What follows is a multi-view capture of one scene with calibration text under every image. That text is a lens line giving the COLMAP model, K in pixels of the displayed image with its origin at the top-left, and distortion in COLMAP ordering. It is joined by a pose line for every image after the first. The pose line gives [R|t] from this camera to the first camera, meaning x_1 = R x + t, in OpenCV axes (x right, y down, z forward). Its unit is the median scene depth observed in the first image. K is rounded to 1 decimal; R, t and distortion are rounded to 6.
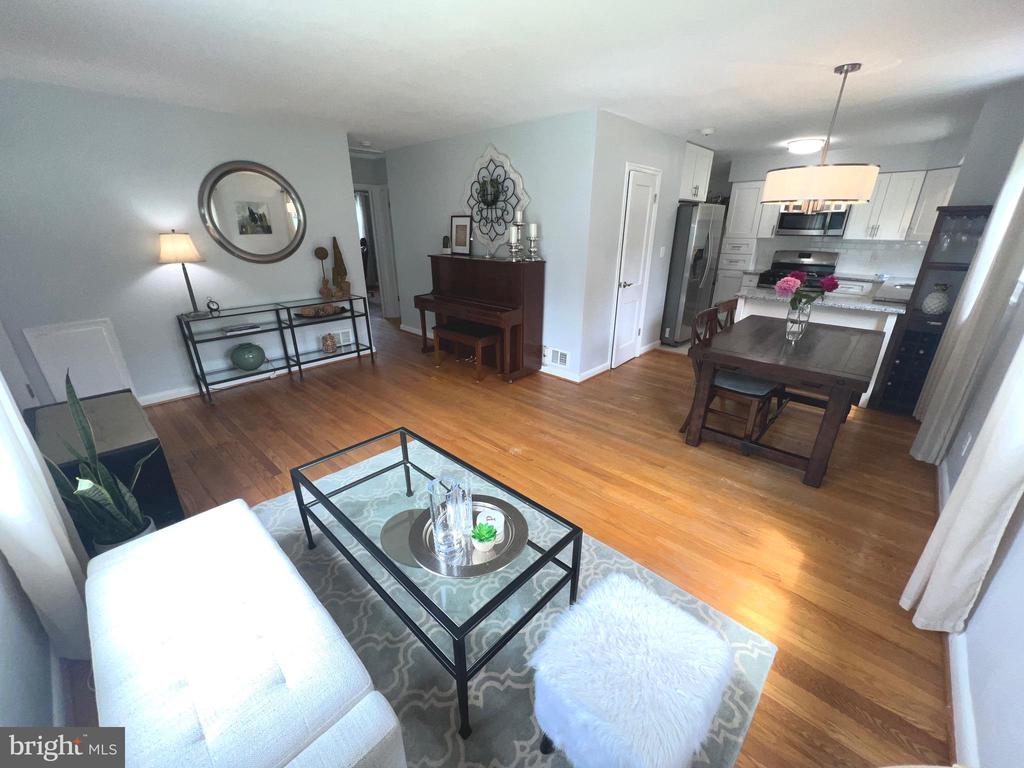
lens RADIAL K [[407.2, 0, 513.4], [0, 407.2, 383.6], [0, 0, 1]] dist [-0.000359, -0.000753]
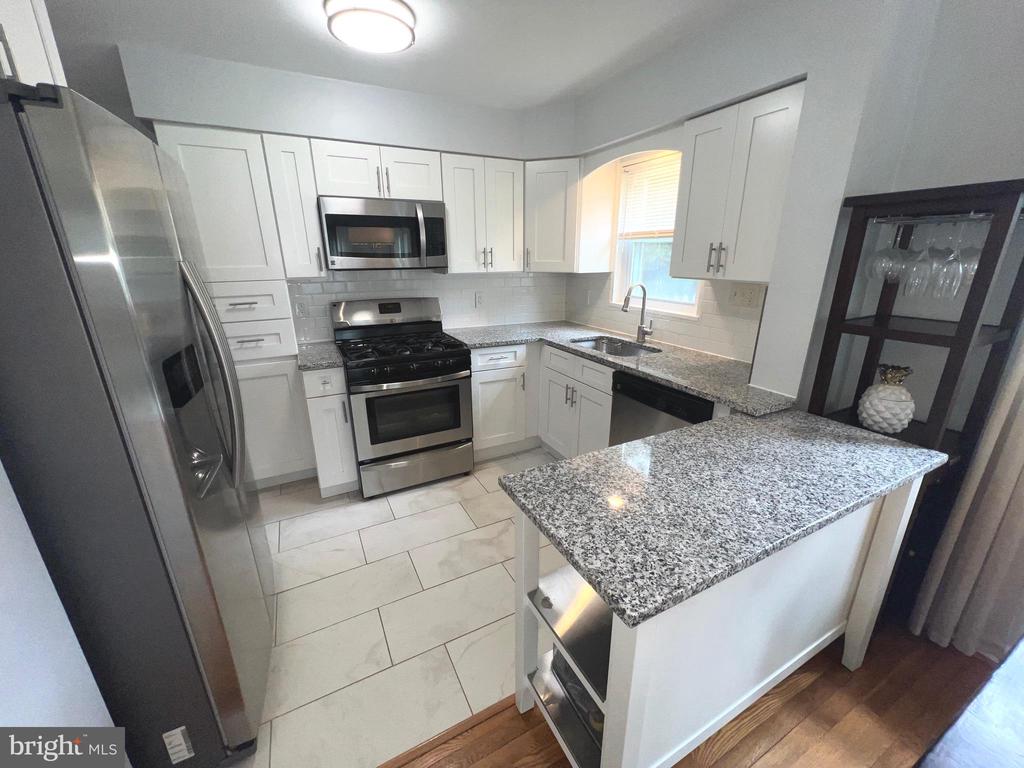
lens RADIAL K [[407.2, 0, 512.4], [0, 407.2, 383.8], [0, 0, 1]] dist [-0.000359, -0.000753]
pose [[0.325375, -0.289519, 0.900172, 0.324236], [0.348086, 0.921799, 0.170656, -0.296639], [-0.879185, 0.257810, 0.400708, 0.782766]]
